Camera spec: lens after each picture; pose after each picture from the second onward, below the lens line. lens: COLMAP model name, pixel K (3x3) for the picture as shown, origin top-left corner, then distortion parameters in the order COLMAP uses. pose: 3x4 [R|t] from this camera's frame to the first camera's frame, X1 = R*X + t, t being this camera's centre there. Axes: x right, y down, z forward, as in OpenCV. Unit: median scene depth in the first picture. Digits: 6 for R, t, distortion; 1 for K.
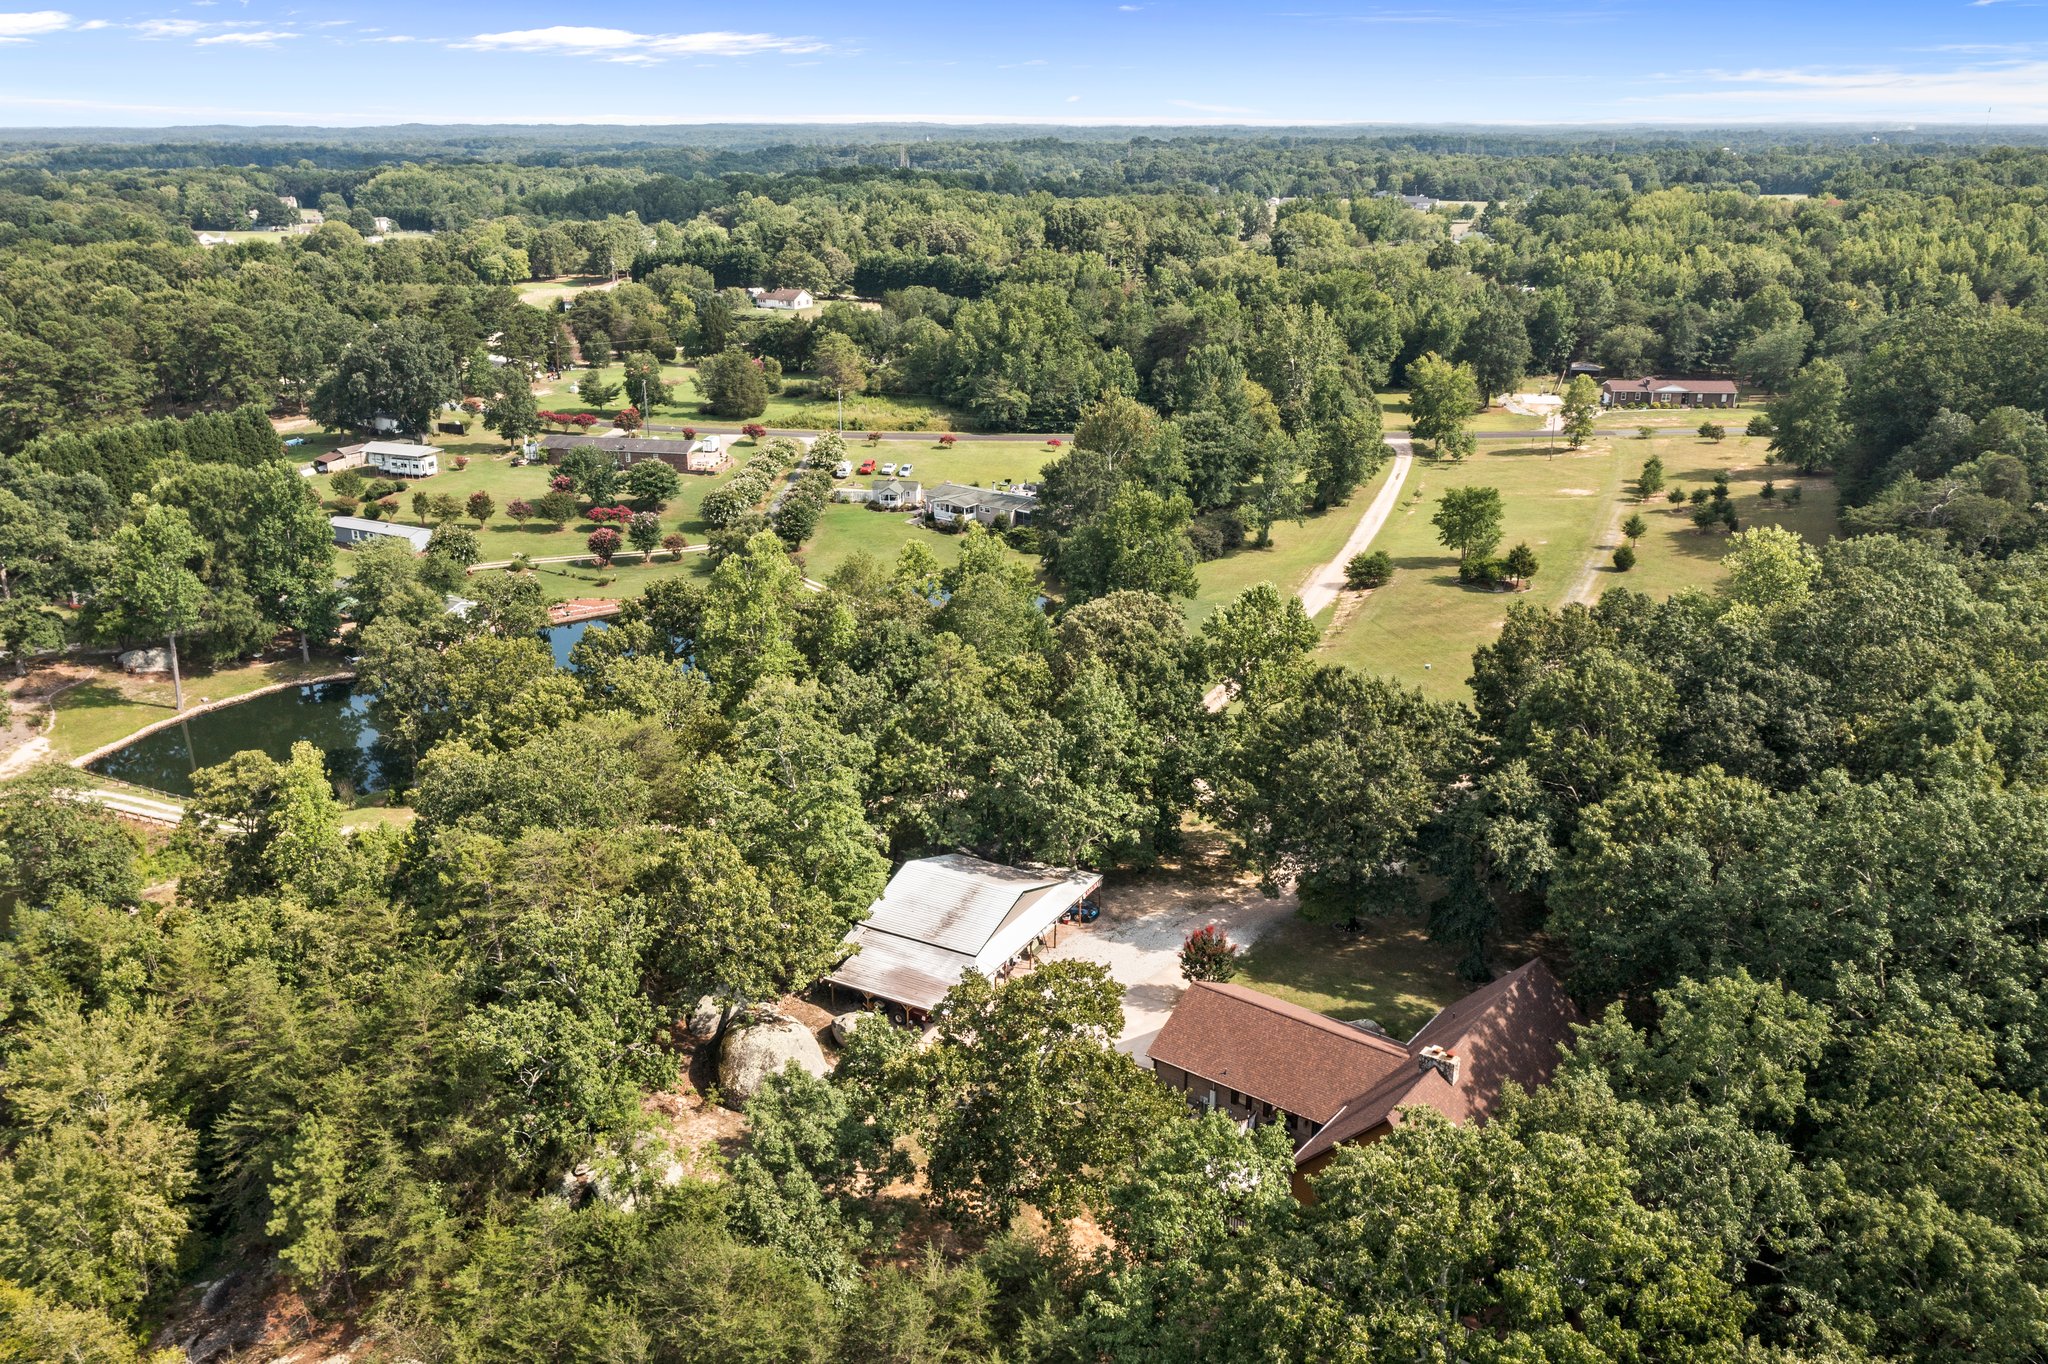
lens RADIAL K [[1639.3, 0, 1024.0], [0, 1639.3, 682.0], [0, 0, 1]] dist [-0.015642, 0.008071]
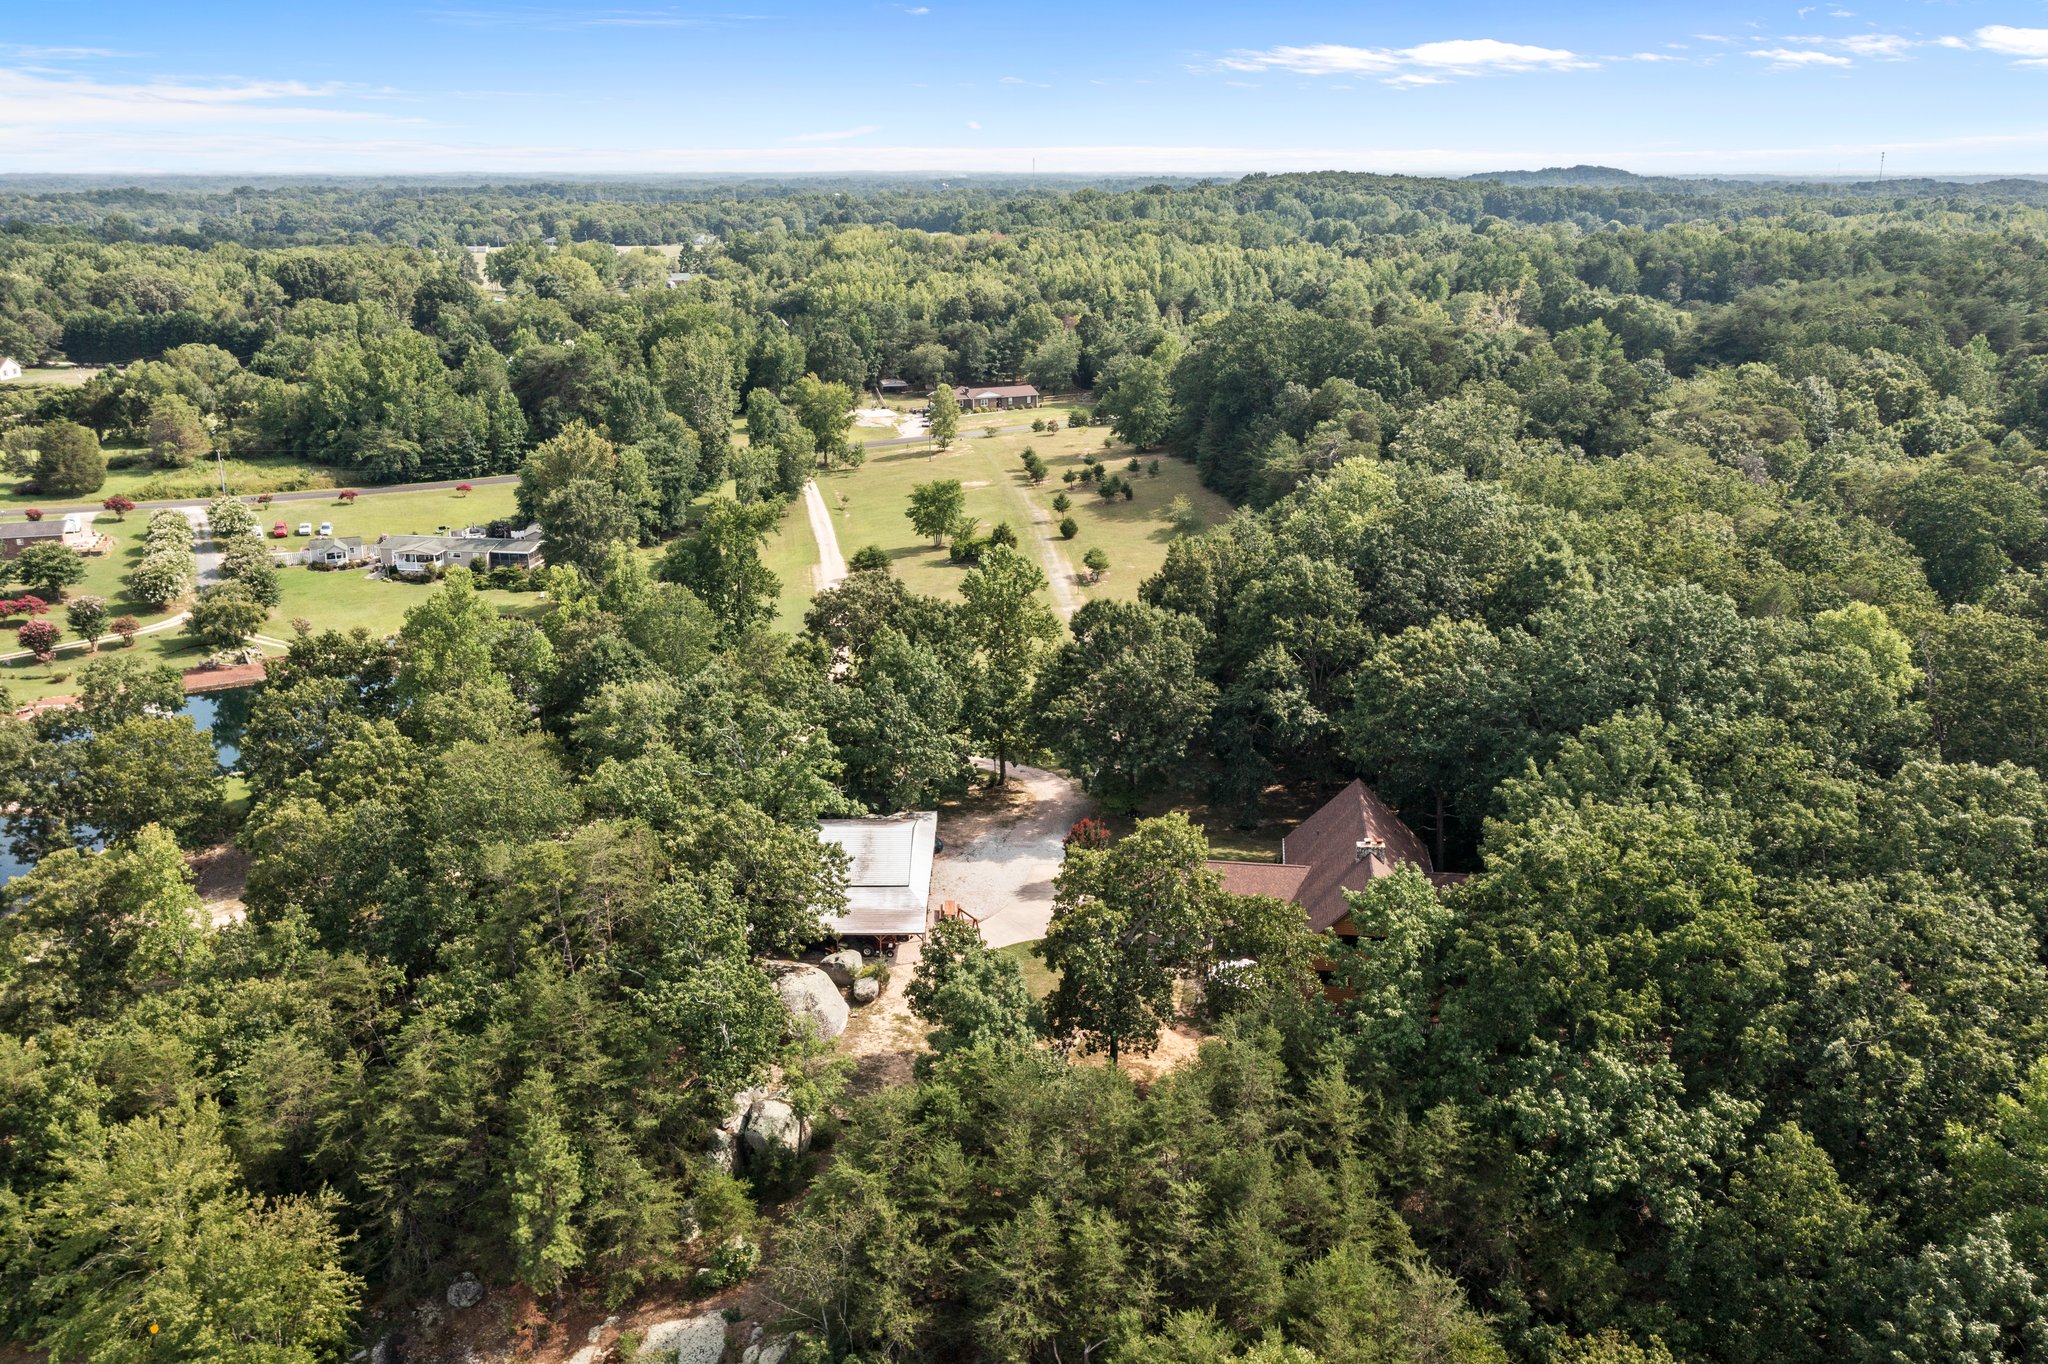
lens RADIAL K [[1639.6, 0, 1024.0], [0, 1639.6, 682.0], [0, 0, 1]] dist [-0.002902, 0.004270]
pose [[0.866800, -0.147555, 0.476324, -0.169436], [0.160902, 0.986886, 0.012913, 0.009722], [-0.471983, 0.065448, 0.879175, -0.013881]]
